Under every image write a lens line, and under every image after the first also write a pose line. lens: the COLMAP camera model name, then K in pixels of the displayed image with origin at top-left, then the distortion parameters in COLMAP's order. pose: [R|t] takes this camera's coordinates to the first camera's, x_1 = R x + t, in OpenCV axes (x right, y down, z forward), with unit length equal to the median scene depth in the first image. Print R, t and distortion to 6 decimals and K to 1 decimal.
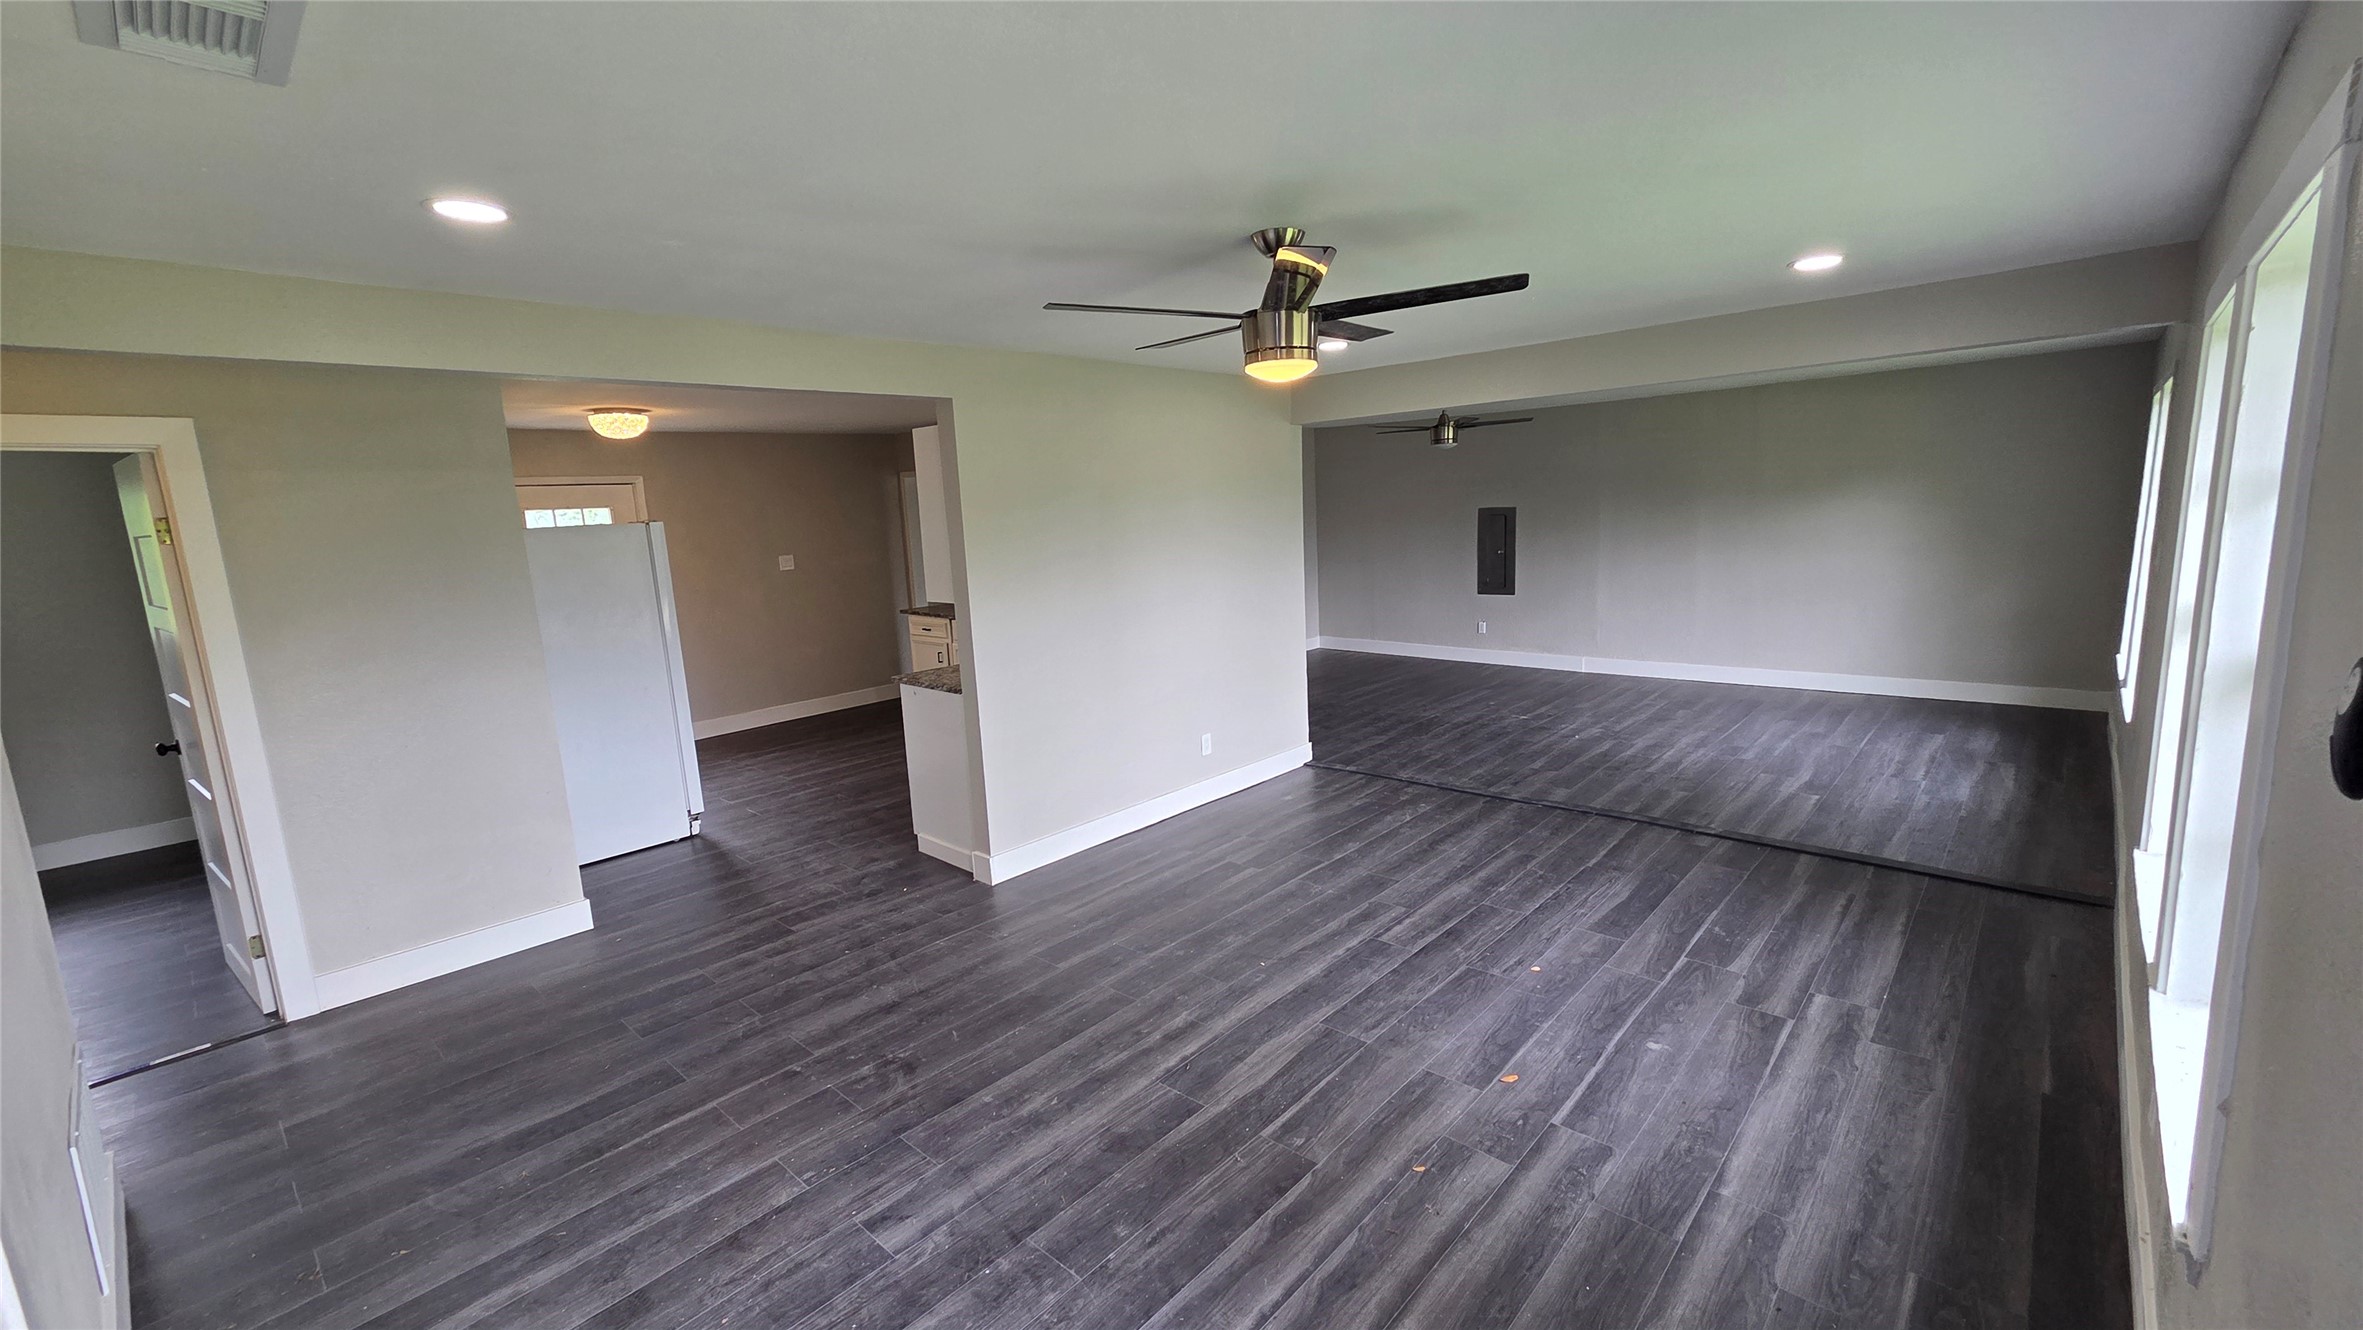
lens RADIAL K [[963.1, 0, 1179.9], [0, 963.1, 666.4], [0, 0, 1]] dist [0.004095, 0.000031]
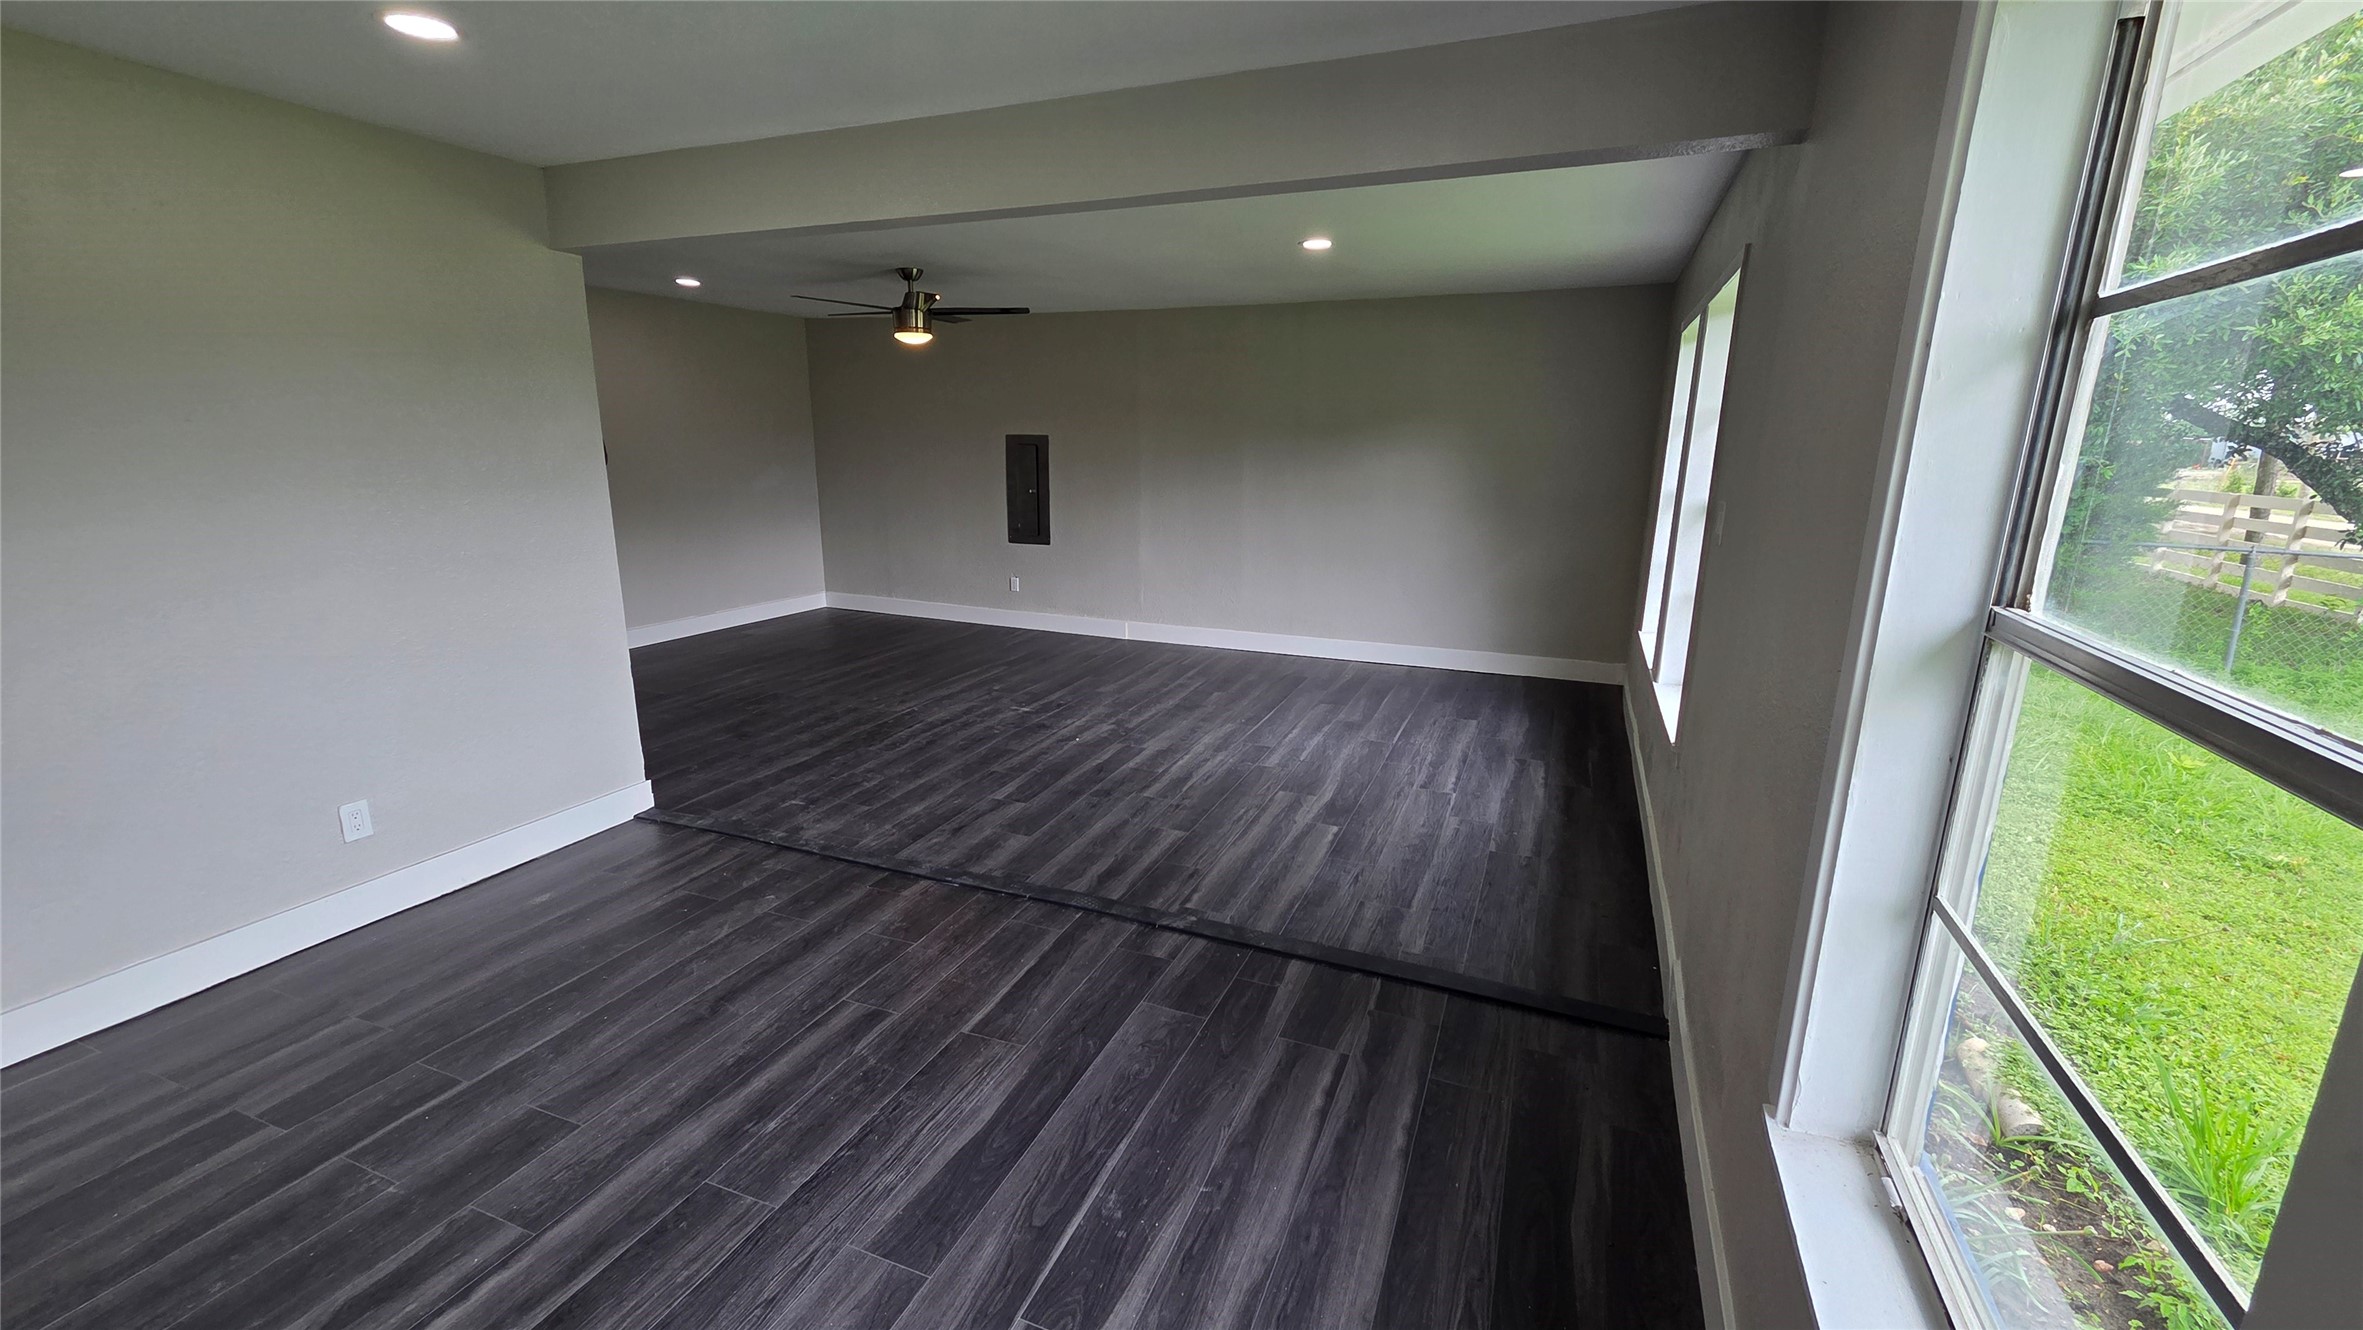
lens RADIAL K [[963.1, 0, 1179.9], [0, 963.1, 666.4], [0, 0, 1]] dist [0.004095, 0.000031]
pose [[0.934771, -0.025681, 0.354320, 0.293341], [0.003695, 0.998033, 0.062590, -0.041073], [-0.355231, -0.057198, 0.933027, 0.360333]]
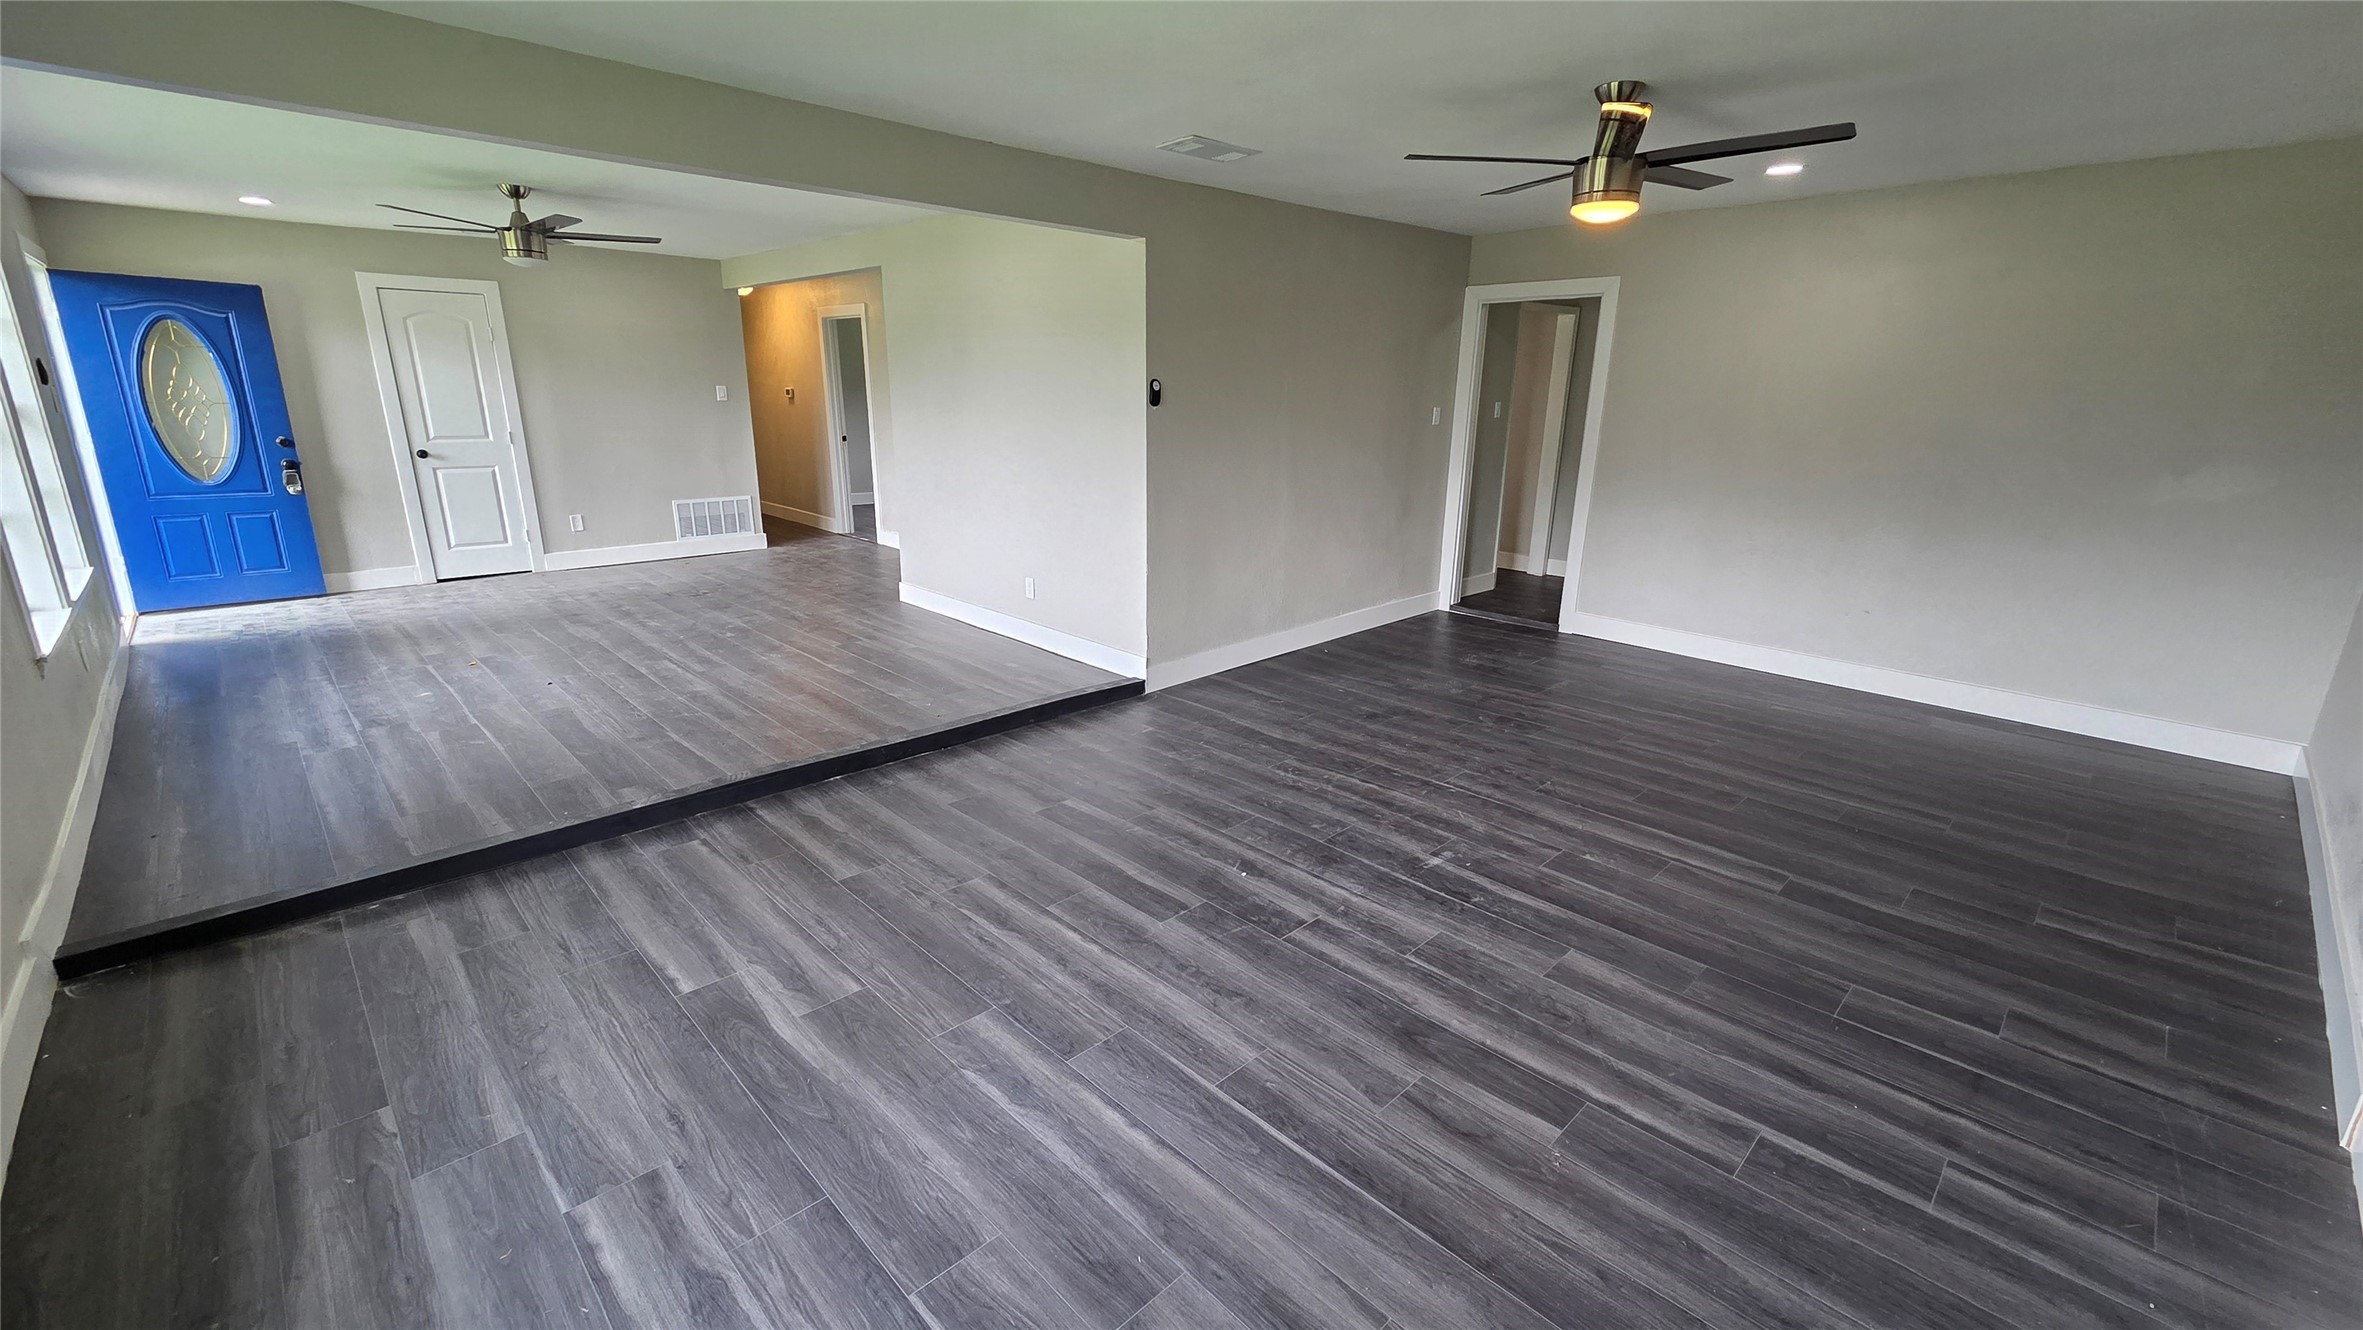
lens RADIAL K [[963.5, 0, 1183.5], [0, 963.5, 666.1], [0, 0, 1]] dist [0.000810, 0.000309]
pose [[-0.052589, 0.323370, -0.944810, 1.089334], [-0.180990, 0.927364, 0.327473, -0.222440], [0.982078, 0.188223, 0.009758, 1.257337]]
